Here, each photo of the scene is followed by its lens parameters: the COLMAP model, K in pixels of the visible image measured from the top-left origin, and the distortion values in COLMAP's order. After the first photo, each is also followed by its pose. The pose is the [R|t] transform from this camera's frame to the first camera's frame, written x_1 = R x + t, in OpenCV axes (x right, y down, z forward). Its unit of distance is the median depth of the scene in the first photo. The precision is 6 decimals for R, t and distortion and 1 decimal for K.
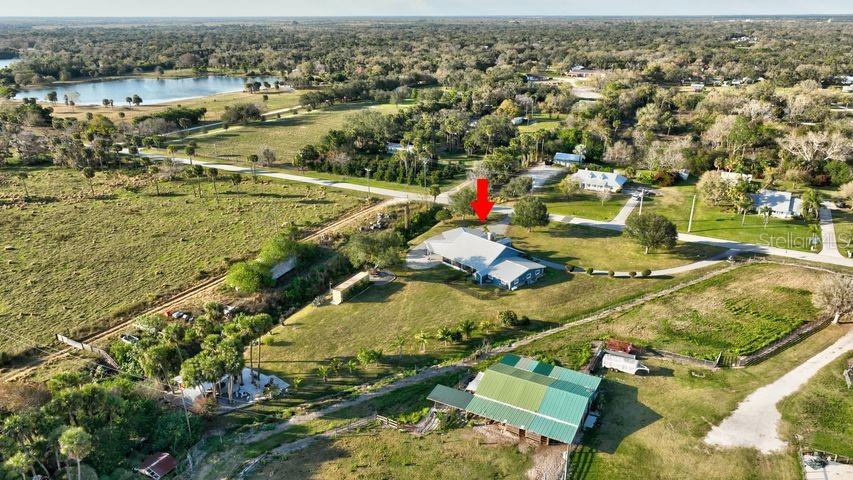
lens RADIAL K [[601.6, 0, 426.5], [0, 601.6, 240.0], [0, 0, 1]] dist [0.004464, 0.009830]
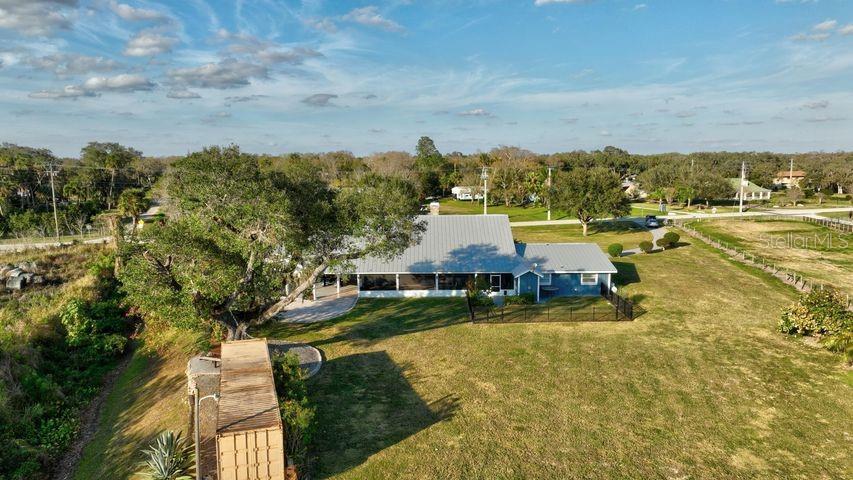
lens RADIAL K [[601.6, 0, 426.5], [0, 601.6, 240.0], [0, 0, 1]] dist [0.004464, 0.009830]
pose [[0.679121, -0.099908, 0.727195, -0.209365], [0.262162, 0.958366, -0.113162, 0.059849], [-0.685614, 0.267493, 0.677039, 0.777173]]
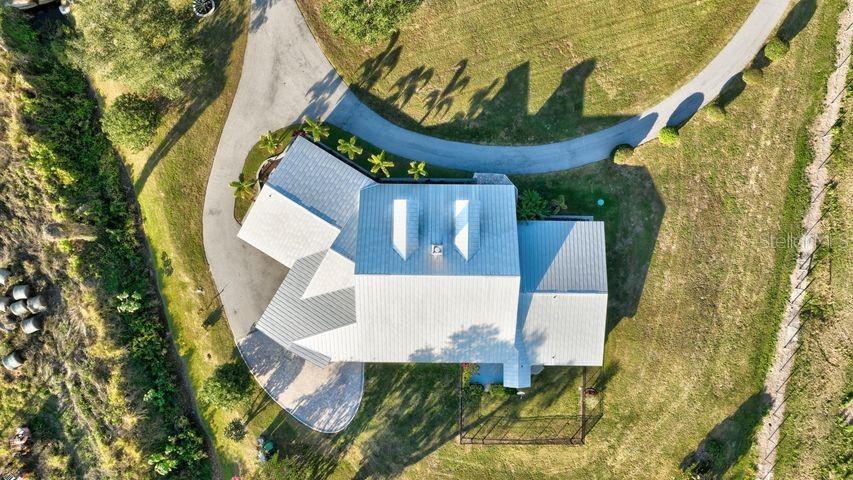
lens RADIAL K [[601.6, 0, 426.5], [0, 601.6, 240.0], [0, 0, 1]] dist [0.004464, 0.009830]
pose [[0.685936, -0.727524, 0.014158, 0.105962], [0.246242, 0.250387, 0.936307, -0.350527], [-0.684731, -0.638761, 0.350896, 0.942133]]
